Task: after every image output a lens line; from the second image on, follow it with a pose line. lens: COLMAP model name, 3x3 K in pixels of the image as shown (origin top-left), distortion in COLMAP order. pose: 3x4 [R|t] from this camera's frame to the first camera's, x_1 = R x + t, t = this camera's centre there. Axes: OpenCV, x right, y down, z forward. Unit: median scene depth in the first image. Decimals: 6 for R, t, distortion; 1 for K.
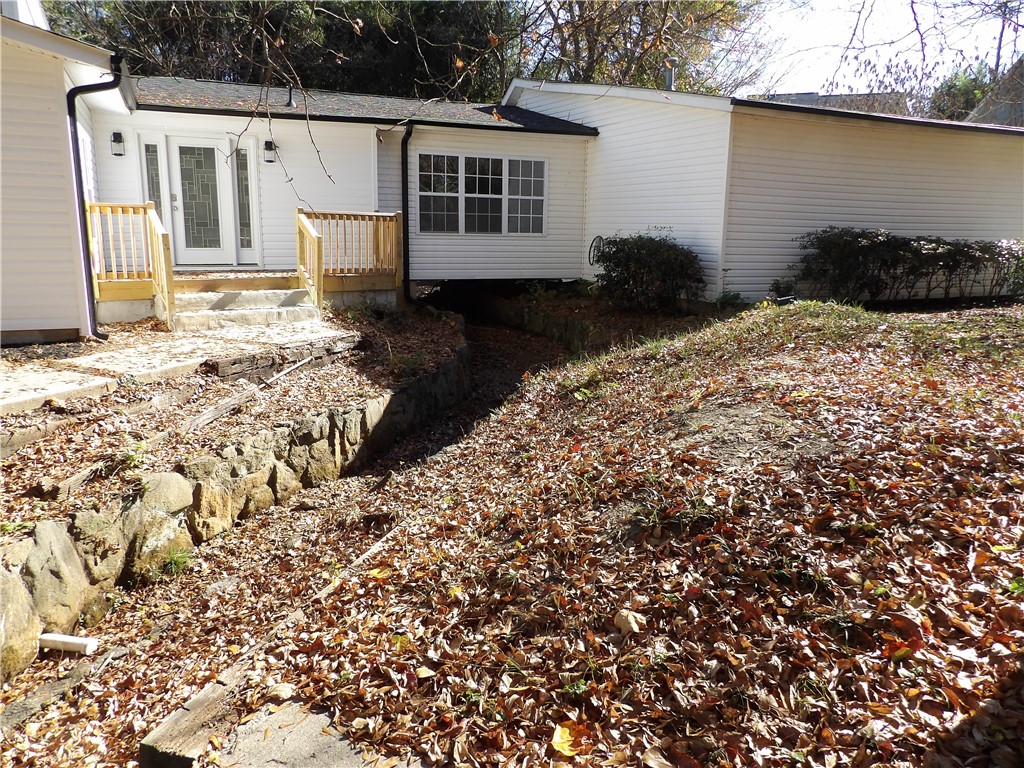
lens RADIAL K [[730.7, 0, 507.5], [0, 730.7, 379.7], [0, 0, 1]] dist [-0.036249, 0.041922]
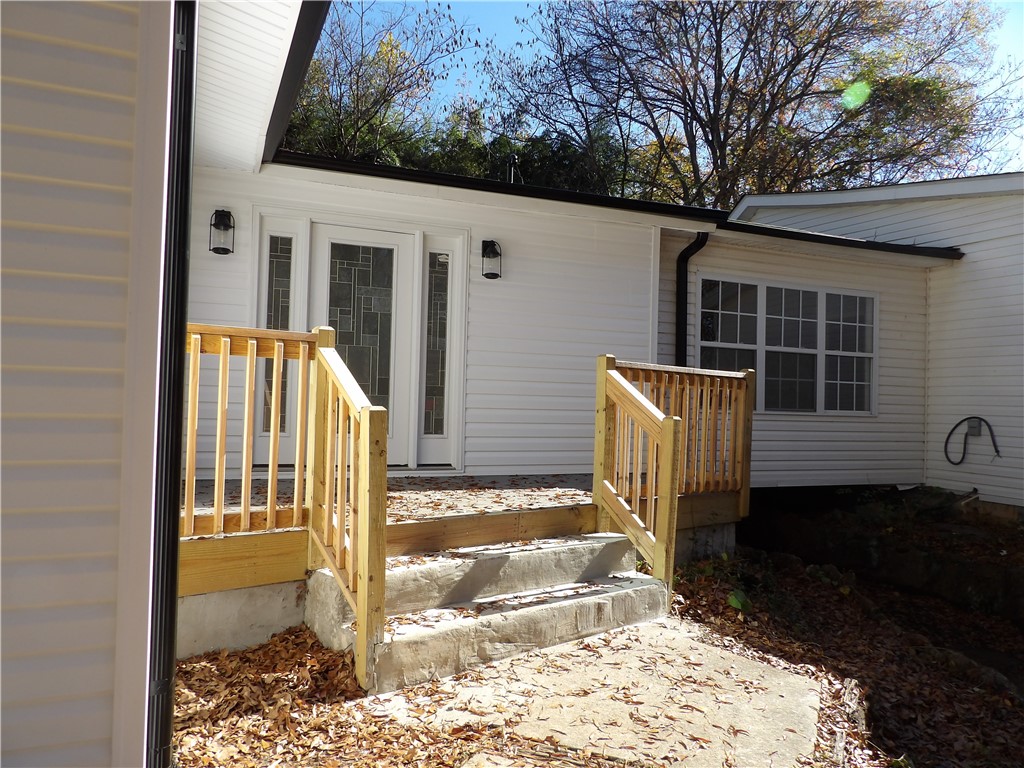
lens RADIAL K [[730.7, 0, 509.7], [0, 730.7, 383.1], [0, 0, 1]] dist [-0.036249, 0.041922]
pose [[0.999810, 0.010921, -0.016131, -0.319975], [-0.014270, 0.974290, -0.224843, -0.107853], [0.013260, 0.225031, 0.974261, 0.519558]]
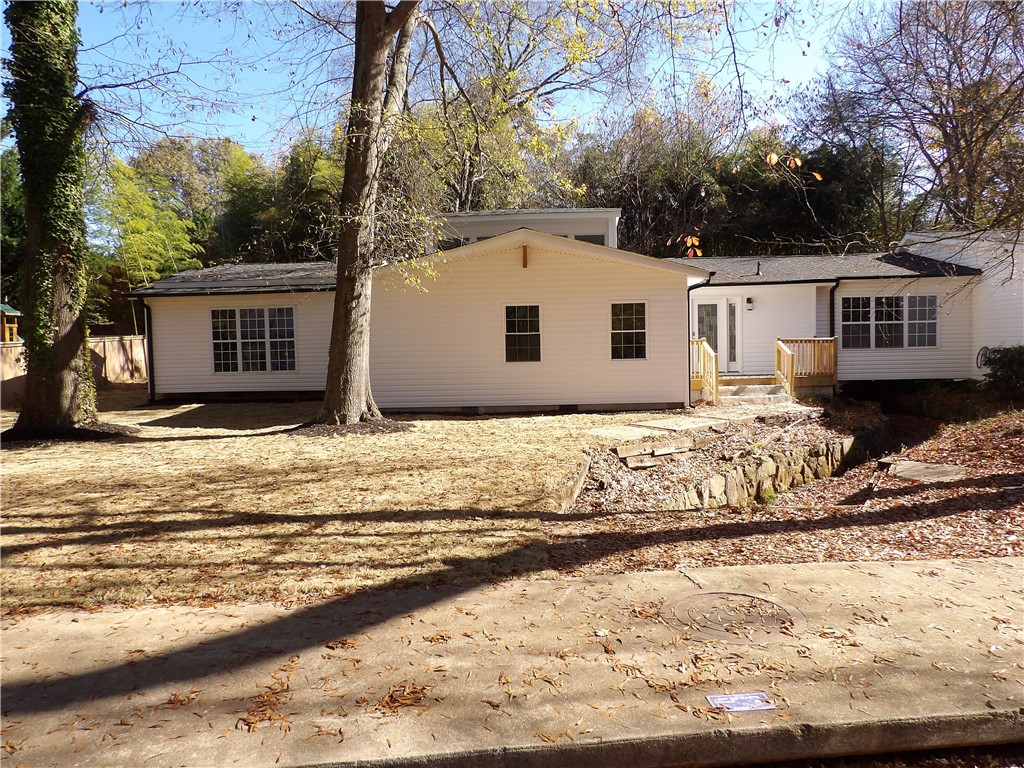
lens RADIAL K [[730.7, 0, 510.6], [0, 730.7, 387.0], [0, 0, 1]] dist [-0.036249, 0.041922]
pose [[0.898439, -0.013109, -0.438902, -0.096364], [-0.051916, 0.989372, -0.135824, 0.133349], [0.436018, 0.144816, 0.888210, -0.718936]]
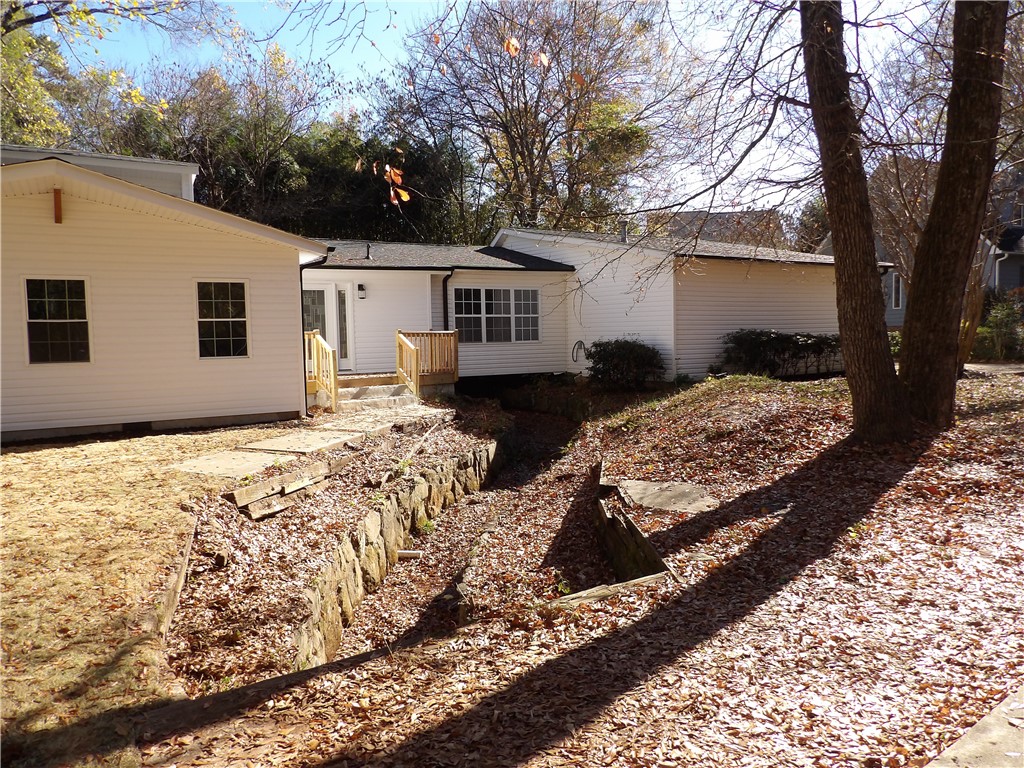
lens RADIAL K [[730.7, 0, 509.2], [0, 730.7, 384.1], [0, 0, 1]] dist [-0.036249, 0.041922]
pose [[0.991665, -0.044529, 0.120907, -0.233018], [0.060450, 0.989486, -0.131386, 0.077267], [-0.113785, 0.137600, 0.983930, -0.445181]]
